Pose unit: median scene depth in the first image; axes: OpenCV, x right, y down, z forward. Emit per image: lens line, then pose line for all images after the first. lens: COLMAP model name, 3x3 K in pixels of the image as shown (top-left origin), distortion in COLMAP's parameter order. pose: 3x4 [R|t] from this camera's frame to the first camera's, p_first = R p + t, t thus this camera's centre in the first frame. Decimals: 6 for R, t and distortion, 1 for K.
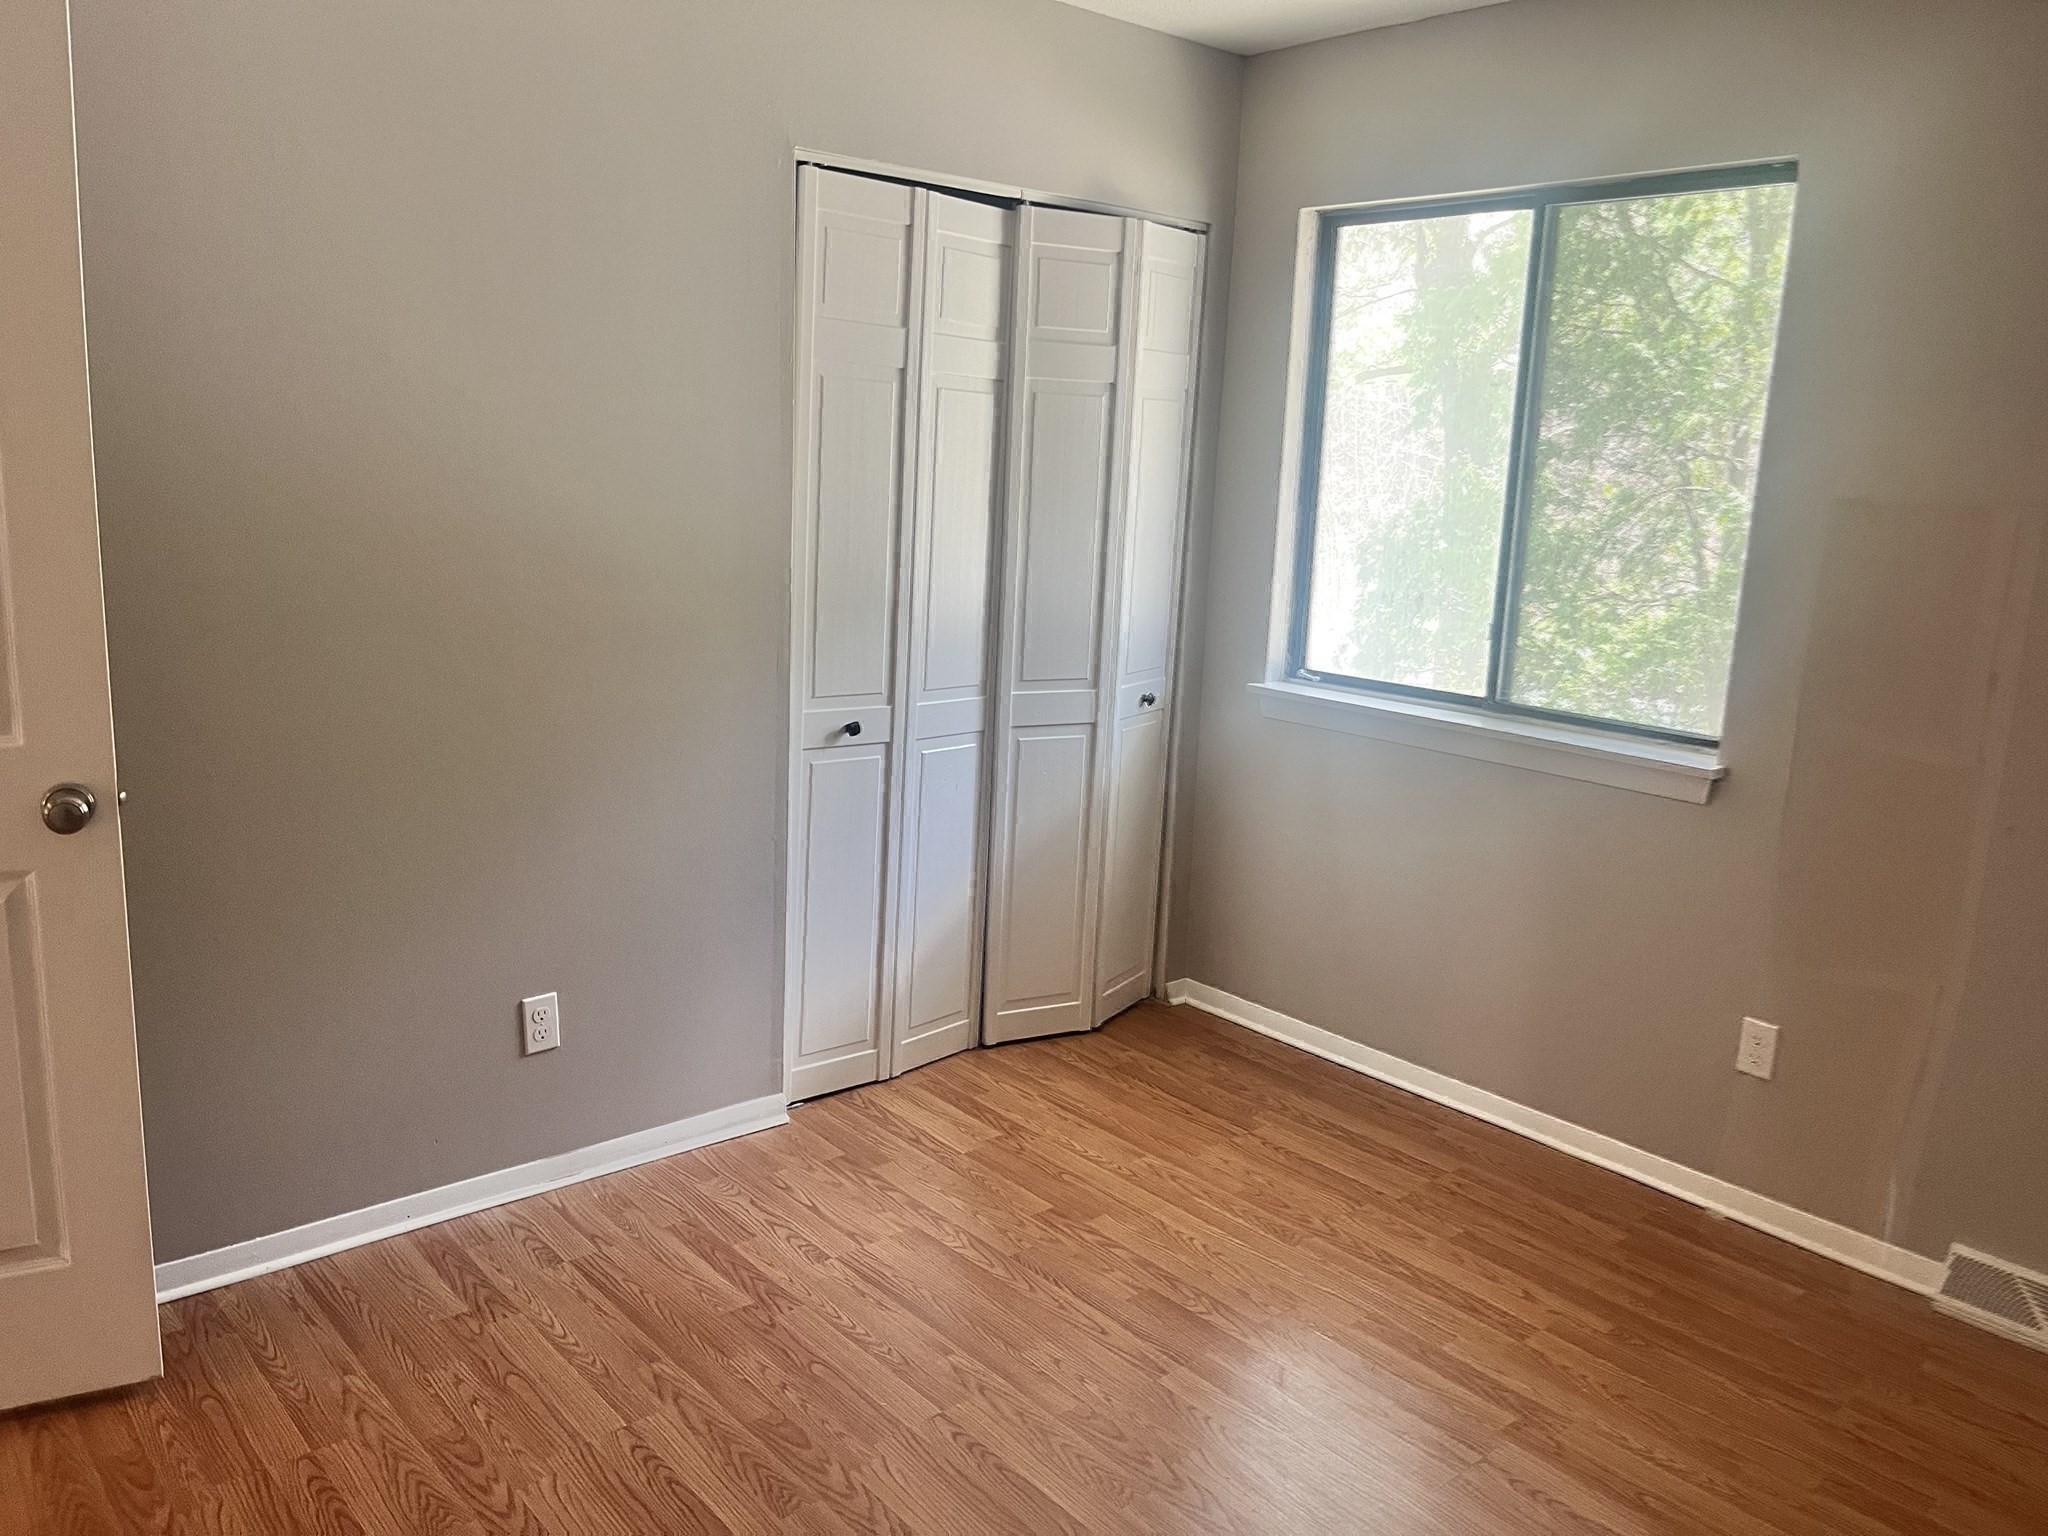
lens RADIAL K [[1567.8, 0, 1024.0], [0, 1567.8, 768.0], [0, 0, 1]] dist [0.031835, -0.000951]
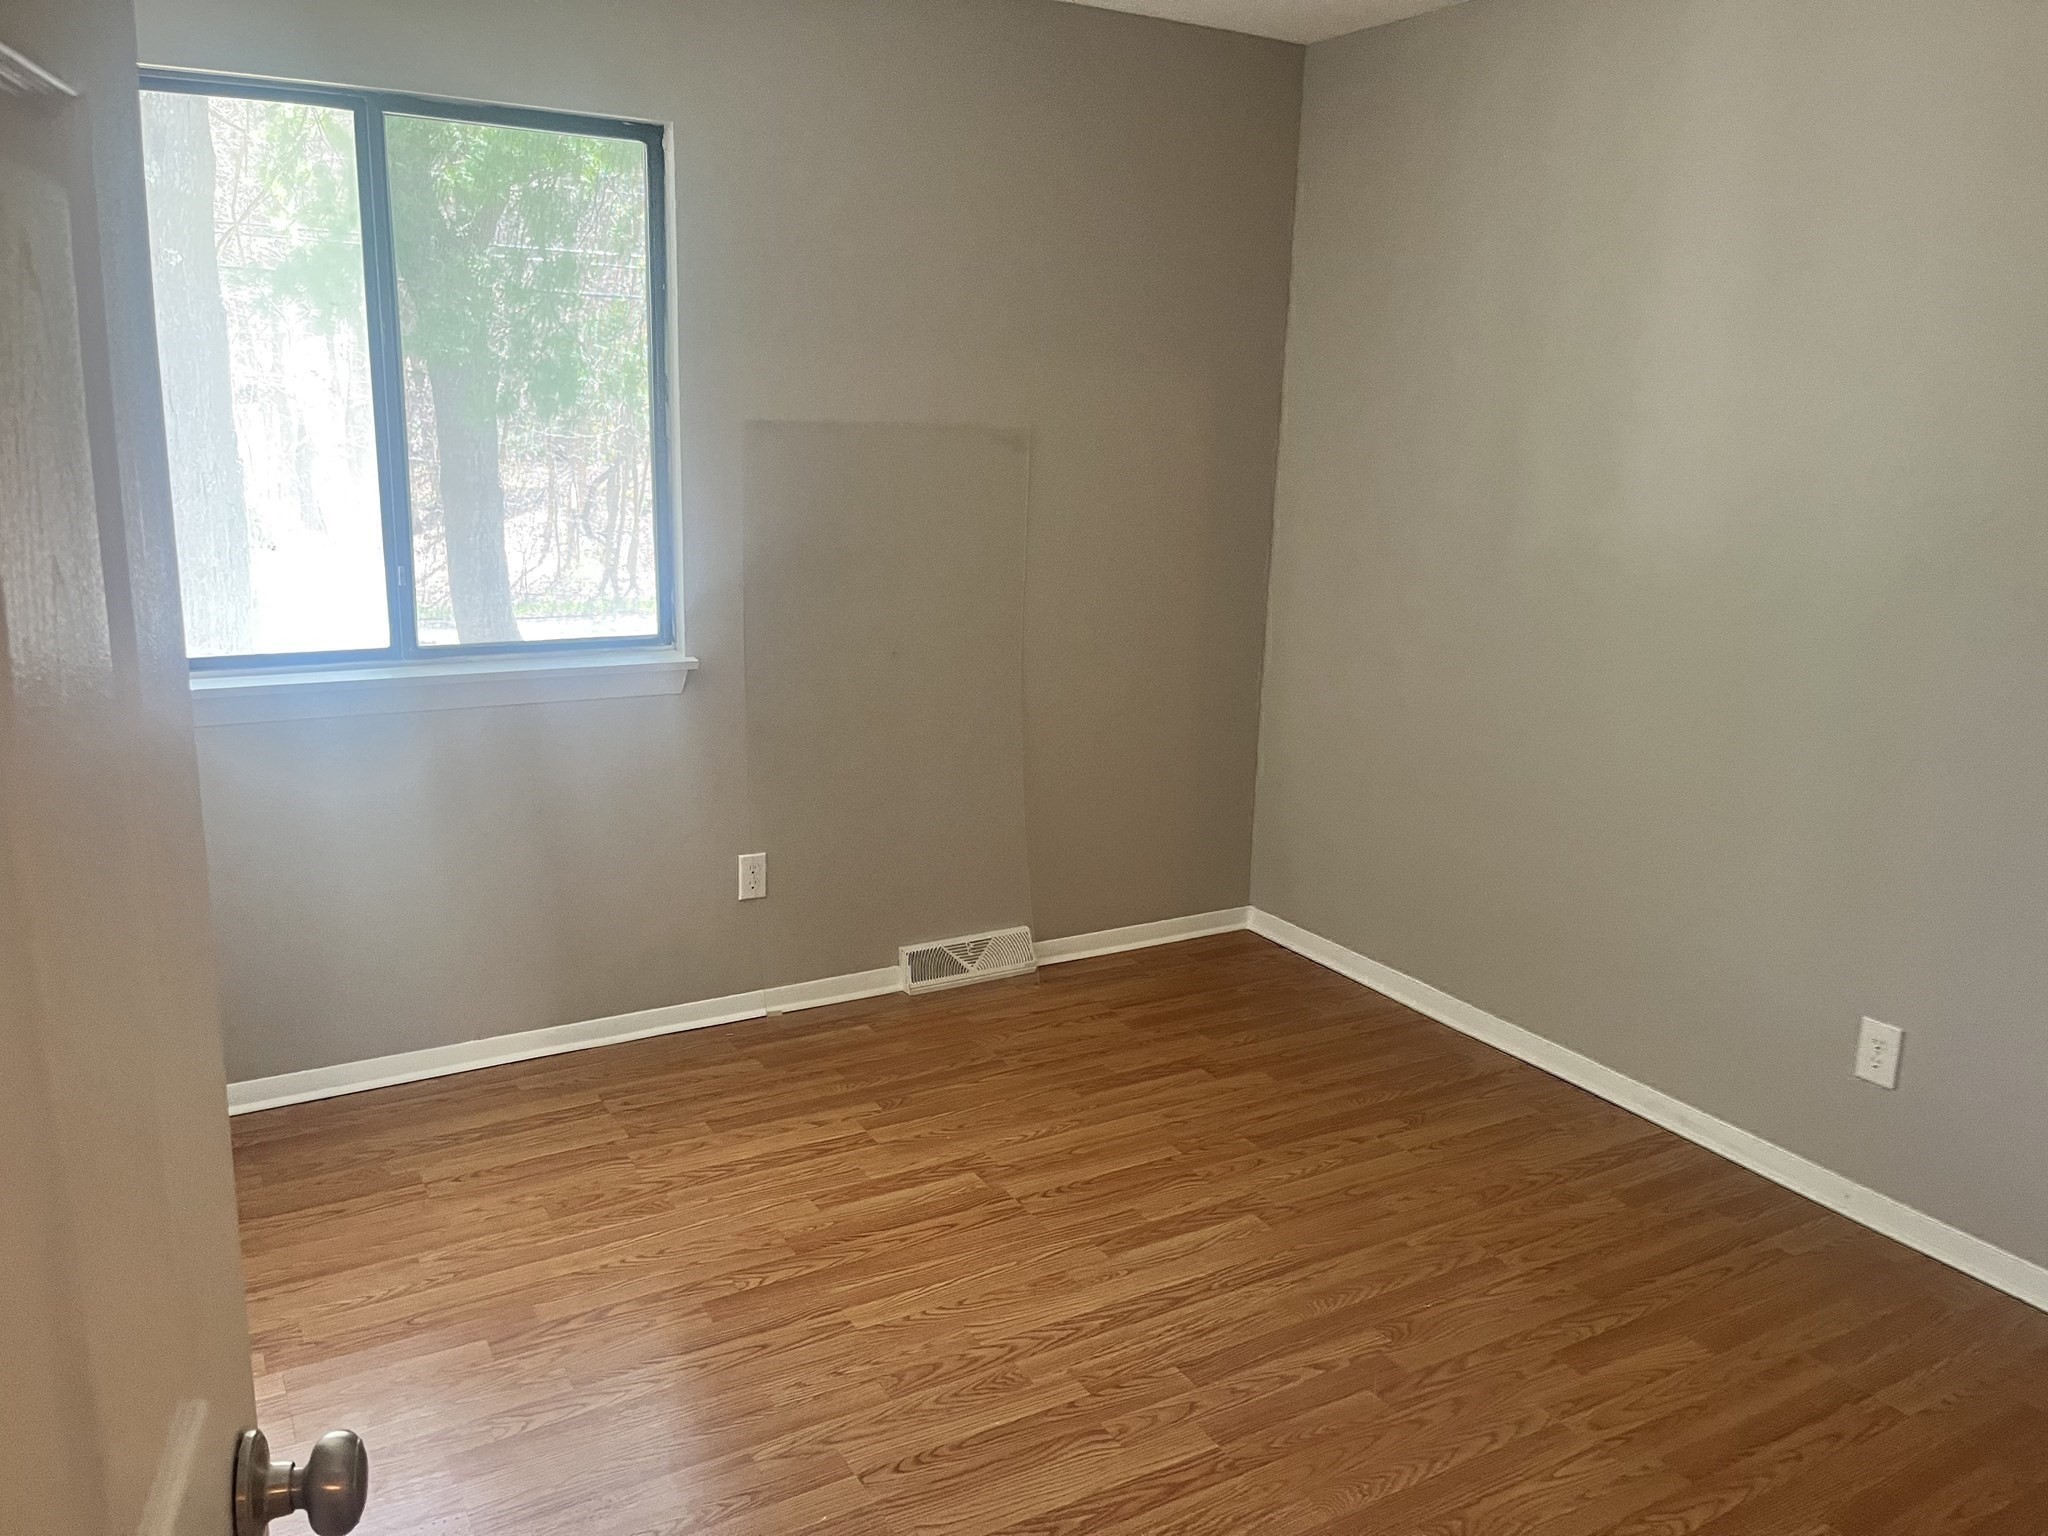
lens RADIAL K [[1582.1, 0, 1024.0], [0, 1582.1, 768.0], [0, 0, 1]] dist [0.068453, 0.000072]
pose [[0.185623, -0.254493, 0.949093, -0.657756], [0.179502, 0.958408, 0.221883, -0.141839], [-0.966086, 0.129178, 0.223585, 0.518990]]
